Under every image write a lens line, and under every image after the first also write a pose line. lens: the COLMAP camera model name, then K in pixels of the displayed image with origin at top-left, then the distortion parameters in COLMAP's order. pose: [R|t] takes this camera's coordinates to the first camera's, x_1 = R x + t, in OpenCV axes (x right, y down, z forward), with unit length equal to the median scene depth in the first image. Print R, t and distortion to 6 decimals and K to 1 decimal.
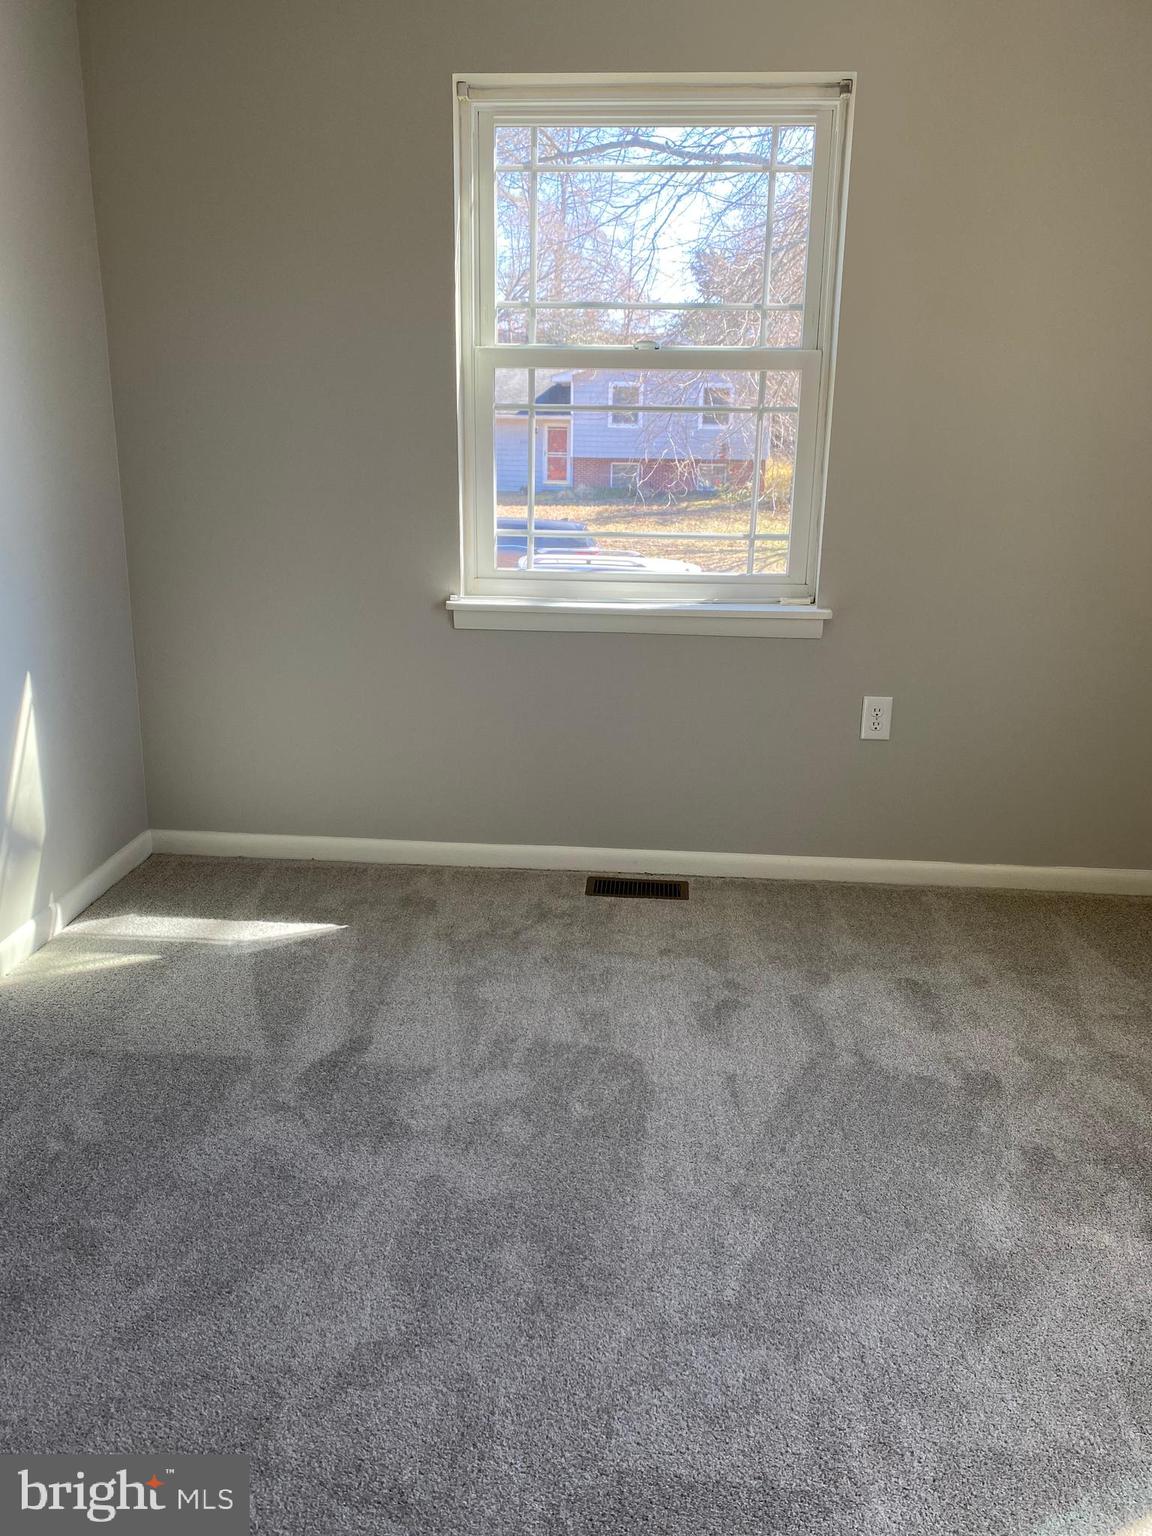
lens RADIAL K [[1159.2, 0, 571.3], [0, 1159.2, 765.0], [0, 0, 1]] dist [0.066864, -0.075449]
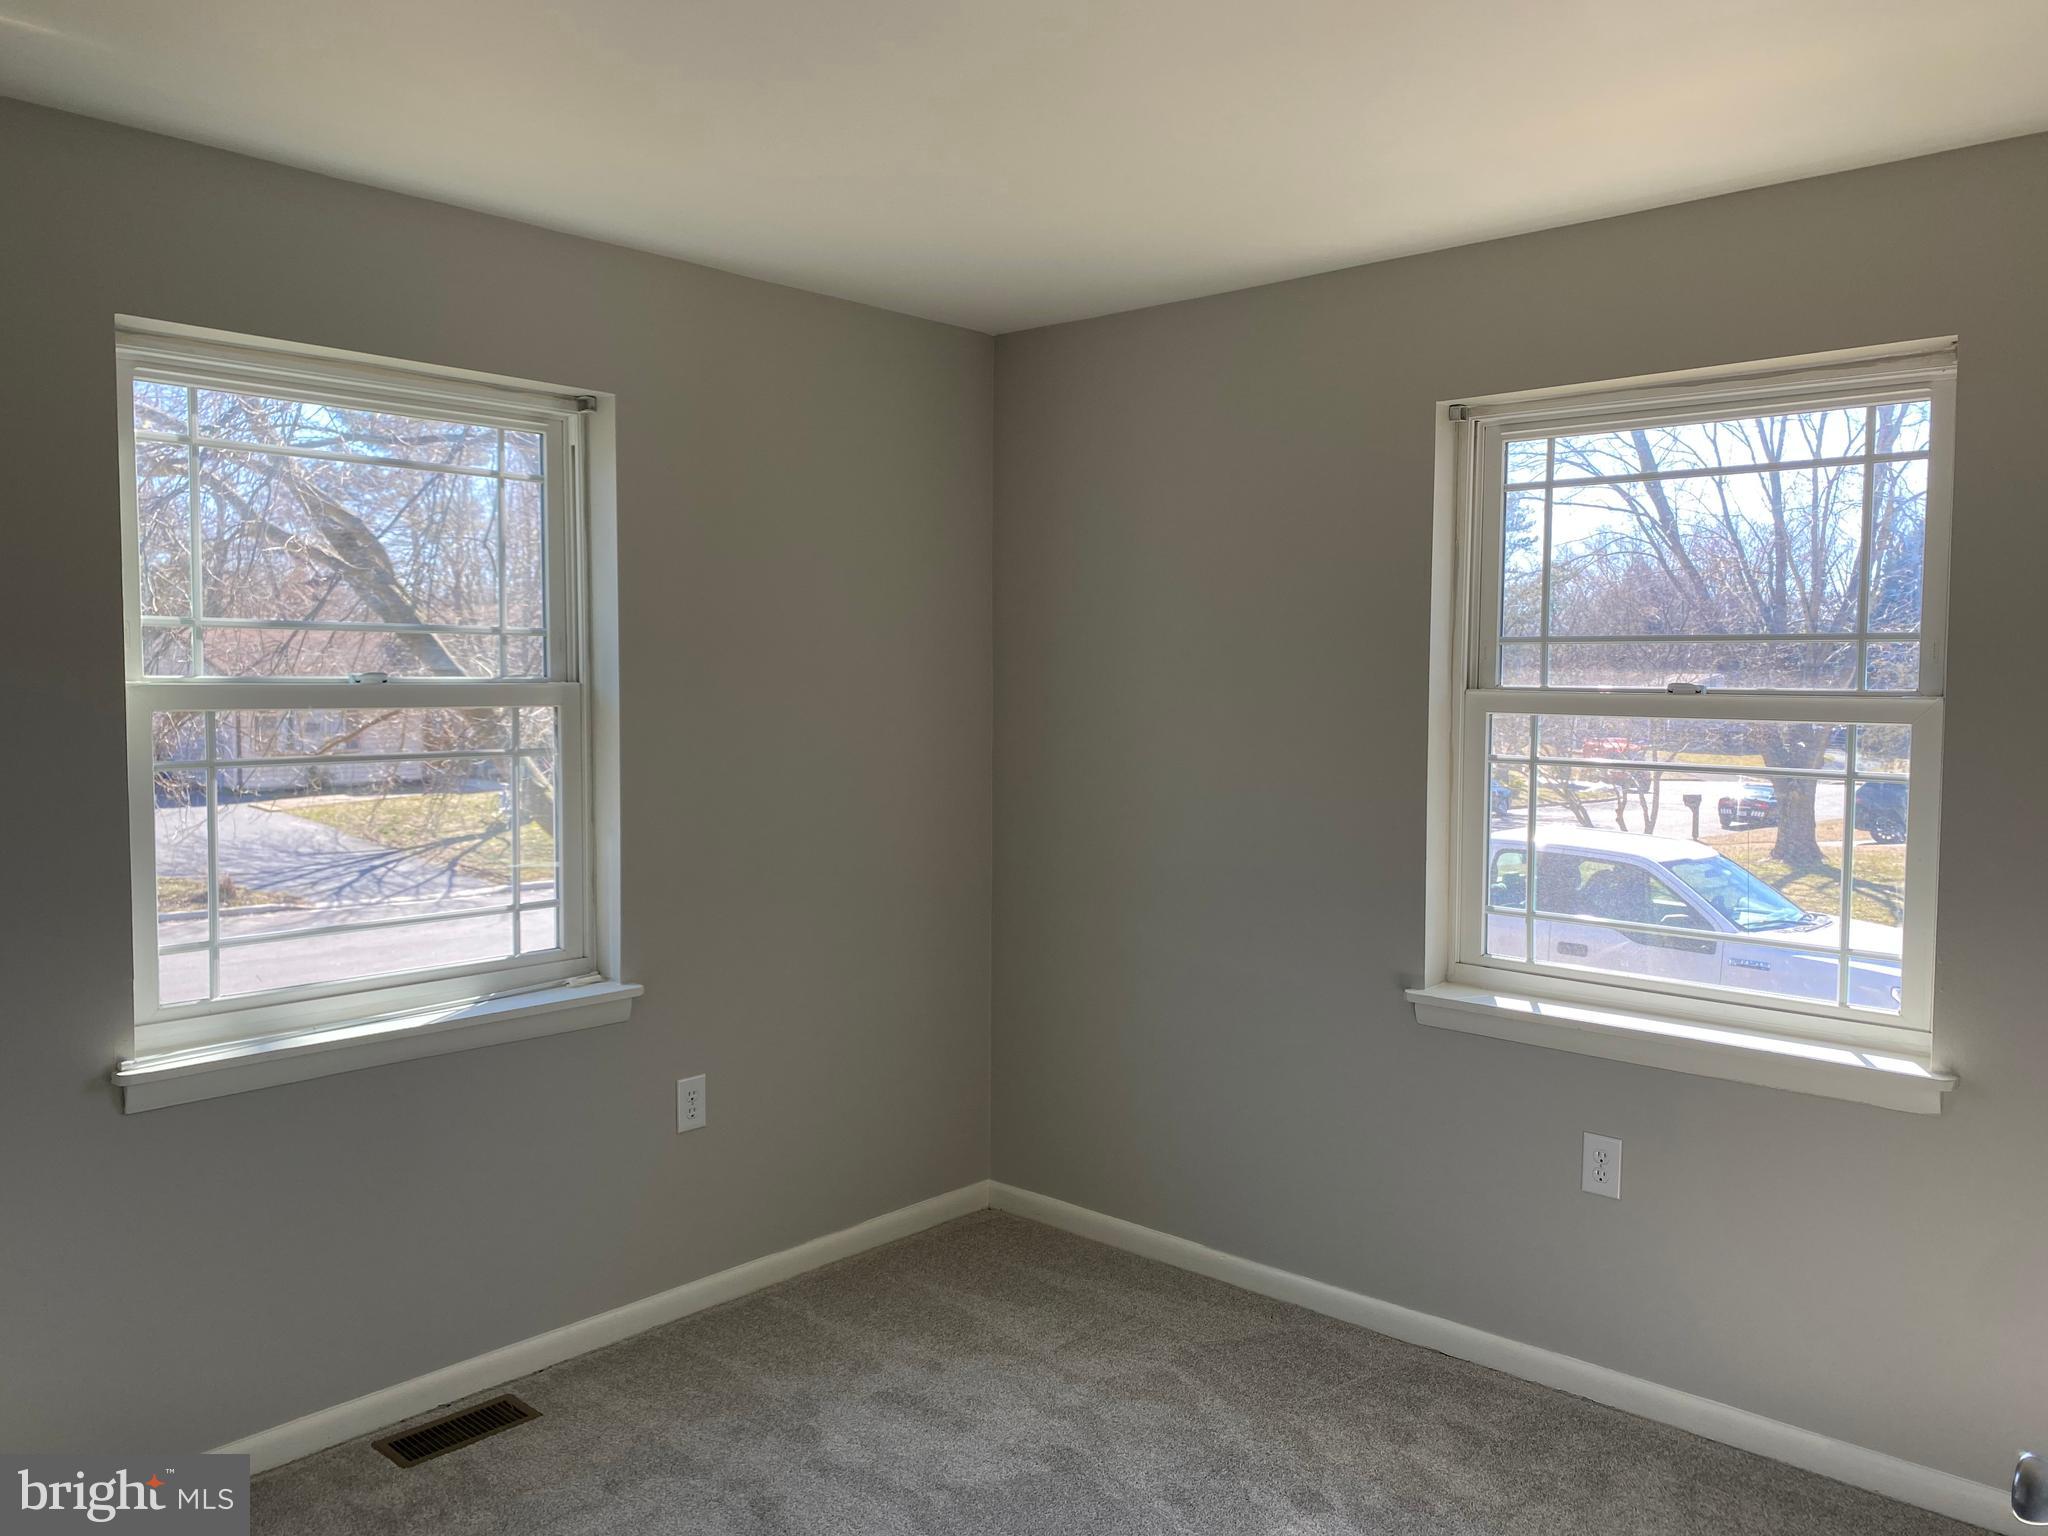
lens RADIAL K [[1553.8, 0, 1031.6], [0, 1553.8, 770.6], [0, 0, 1]] dist [0.010618, 0.007707]
pose [[0.614664, -0.056803, 0.786741, -0.476130], [0.227748, 0.967705, -0.108066, -0.101503], [-0.755195, 0.245602, 0.607750, 0.098176]]
